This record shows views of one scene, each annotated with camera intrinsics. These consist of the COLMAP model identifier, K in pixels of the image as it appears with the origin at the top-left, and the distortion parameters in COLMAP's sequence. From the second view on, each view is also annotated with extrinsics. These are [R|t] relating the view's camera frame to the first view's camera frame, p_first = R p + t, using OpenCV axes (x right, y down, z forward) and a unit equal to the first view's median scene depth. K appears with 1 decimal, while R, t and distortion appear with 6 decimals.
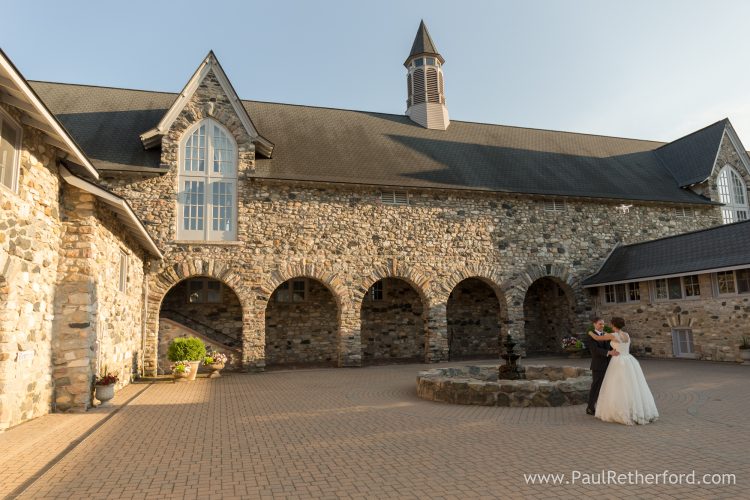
lens RADIAL K [[519.0, 0, 375.0], [0, 519.0, 250.4], [0, 0, 1]] dist [-0.025266, 0.000469]
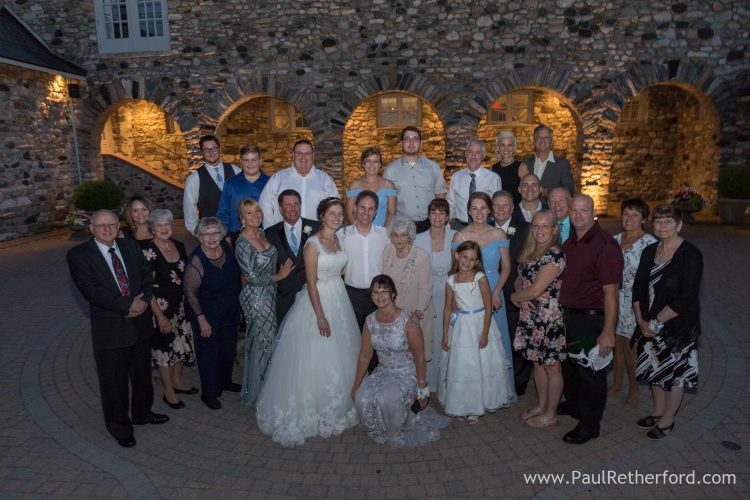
lens RADIAL K [[519.0, 0, 371.6], [0, 519.0, 251.8], [0, 0, 1]] dist [-0.025266, 0.000469]
pose [[0.930570, 0.075805, -0.358181, 0.266573], [0.051475, 0.941522, 0.332997, 0.021690], [0.362478, -0.328314, 0.872250, 0.336979]]
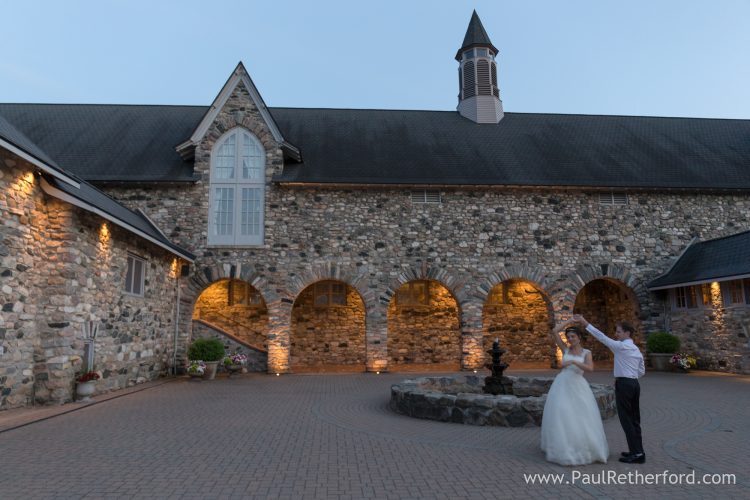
lens RADIAL K [[519.0, 0, 369.4], [0, 519.0, 245.7], [0, 0, 1]] dist [-0.025266, 0.000469]
pose [[0.975086, -0.018341, -0.221066, 0.151001], [0.015141, 0.999755, -0.016161, 0.003187], [0.221308, 0.012411, 0.975125, 0.044124]]
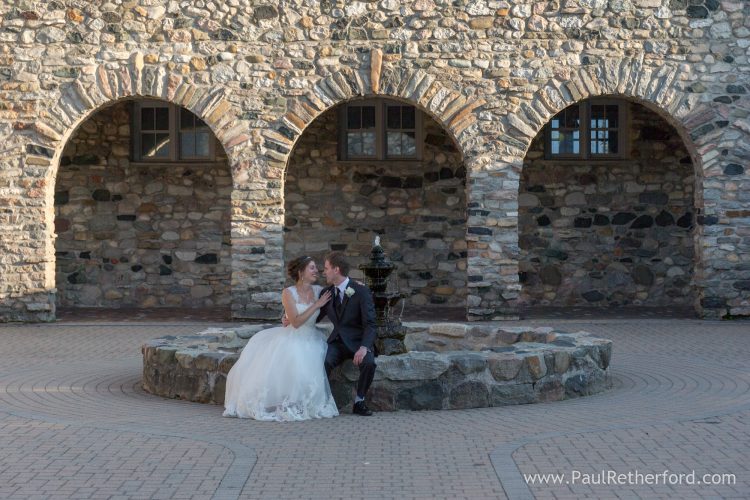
lens RADIAL K [[1513.5, 0, 378.4], [0, 1513.5, 254.2], [0, 0, 1]] dist [-0.072861, 0.000000]
pose [[0.954557, 0.027710, -0.296739, 0.373672], [0.021146, 0.986861, 0.160179, -0.013296], [0.297279, -0.159175, 0.941429, -0.072030]]
